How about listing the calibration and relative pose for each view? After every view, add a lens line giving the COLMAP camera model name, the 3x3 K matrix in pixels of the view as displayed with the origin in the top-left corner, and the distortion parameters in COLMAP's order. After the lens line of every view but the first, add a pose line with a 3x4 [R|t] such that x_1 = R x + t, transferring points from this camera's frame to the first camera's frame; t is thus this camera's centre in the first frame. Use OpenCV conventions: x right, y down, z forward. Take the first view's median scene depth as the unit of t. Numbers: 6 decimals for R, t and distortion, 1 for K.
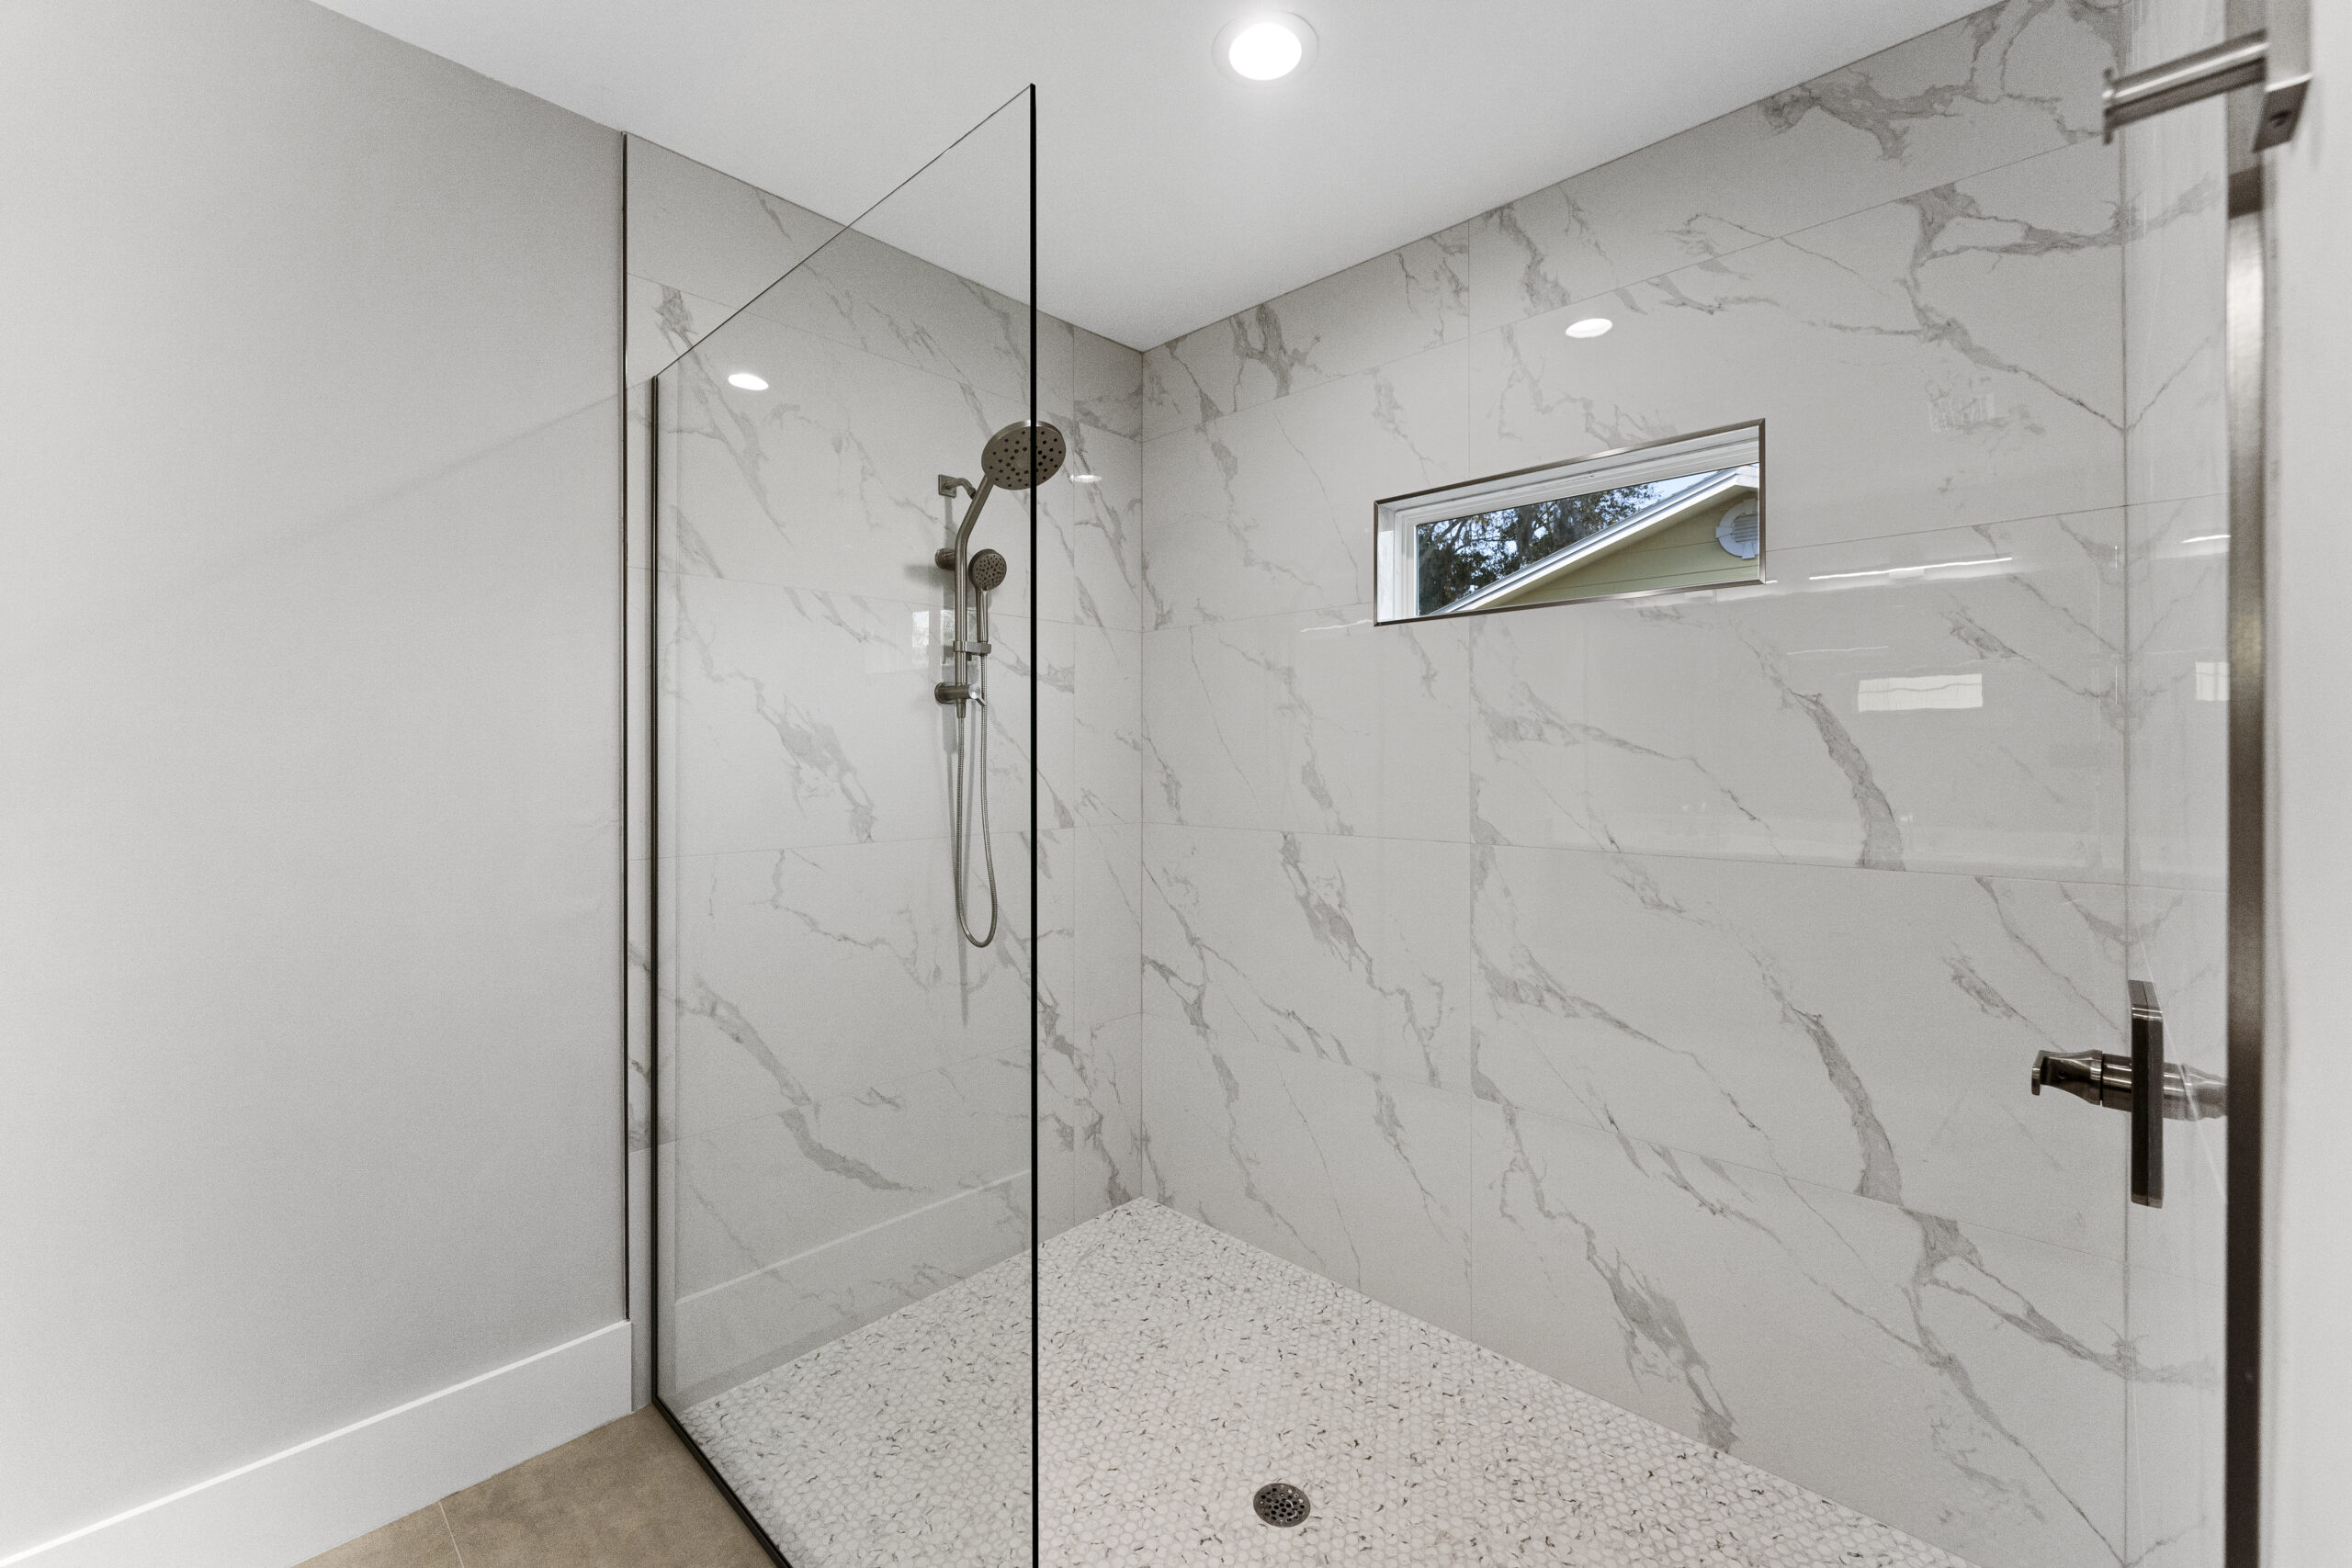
lens RADIAL K [[956.7, 0, 1183.9], [0, 956.7, 751.7], [0, 0, 1]] dist [-0.007809, 0.001829]
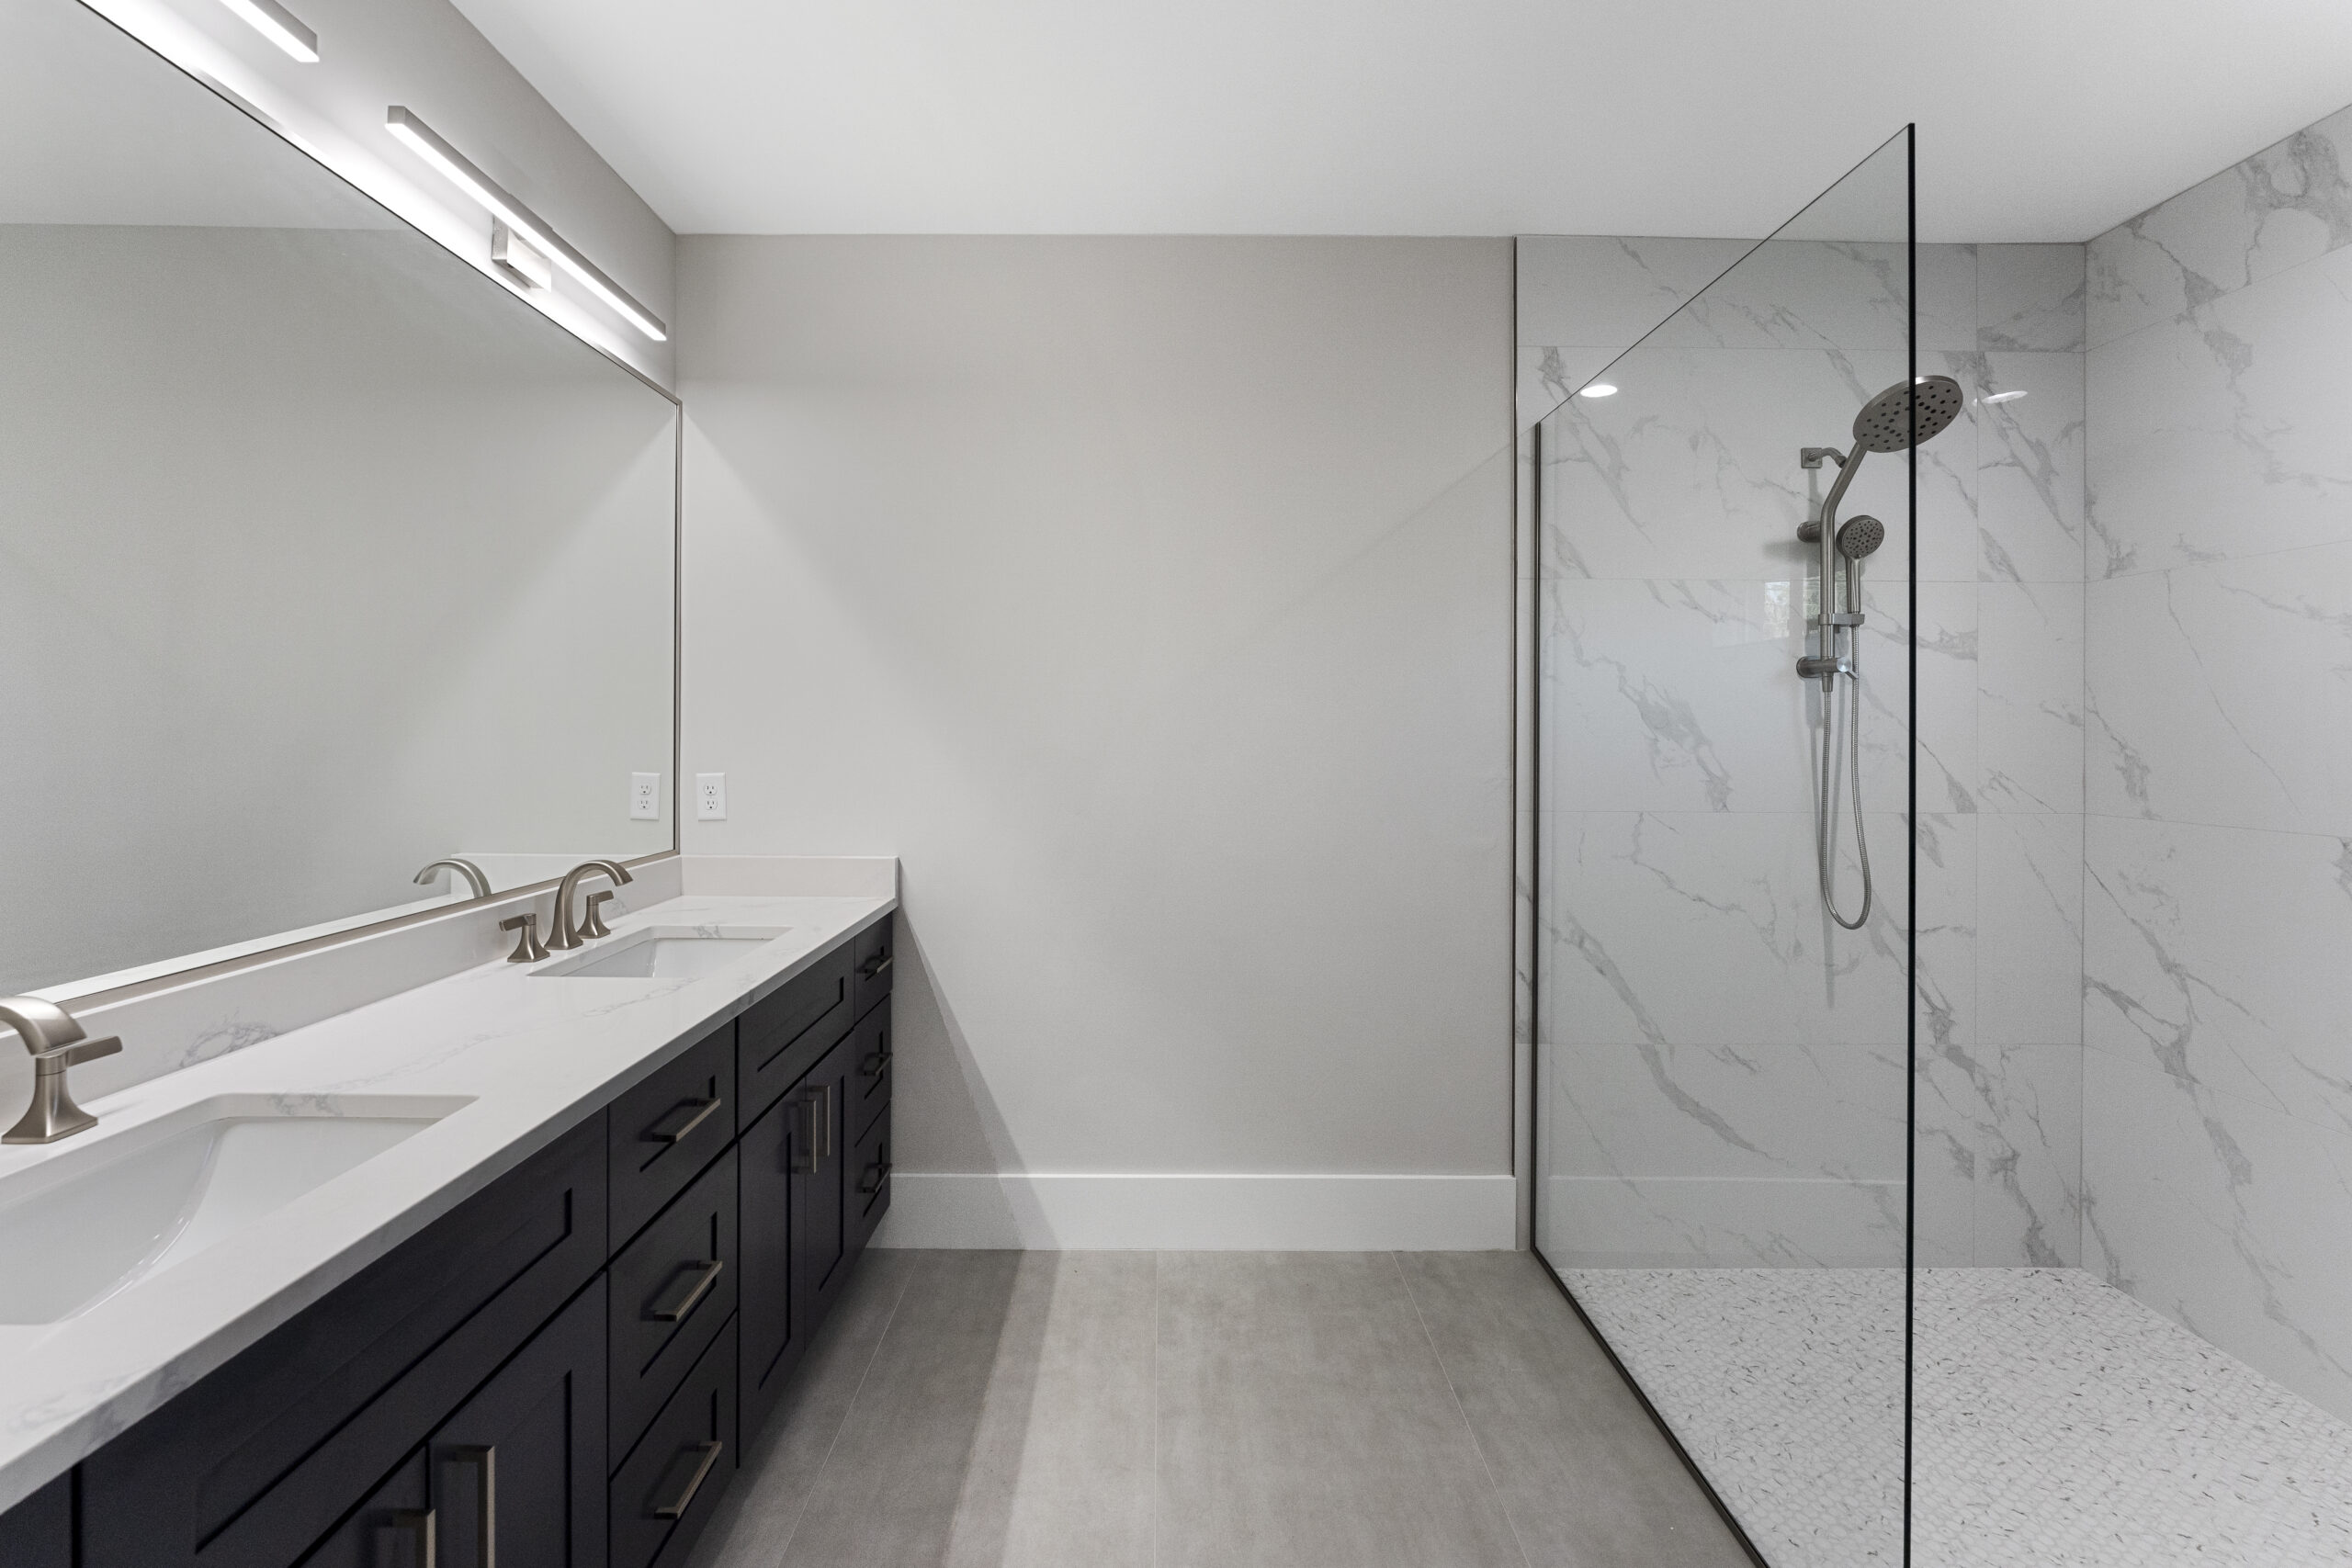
lens RADIAL K [[956.7, 0, 1174.9], [0, 956.7, 720.6], [0, 0, 1]] dist [-0.007809, 0.001829]
pose [[0.679172, 0.002352, -0.733975, 0.031325], [-0.004506, 0.999989, -0.000965, -0.002066], [0.733965, 0.003963, 0.679176, -0.159854]]
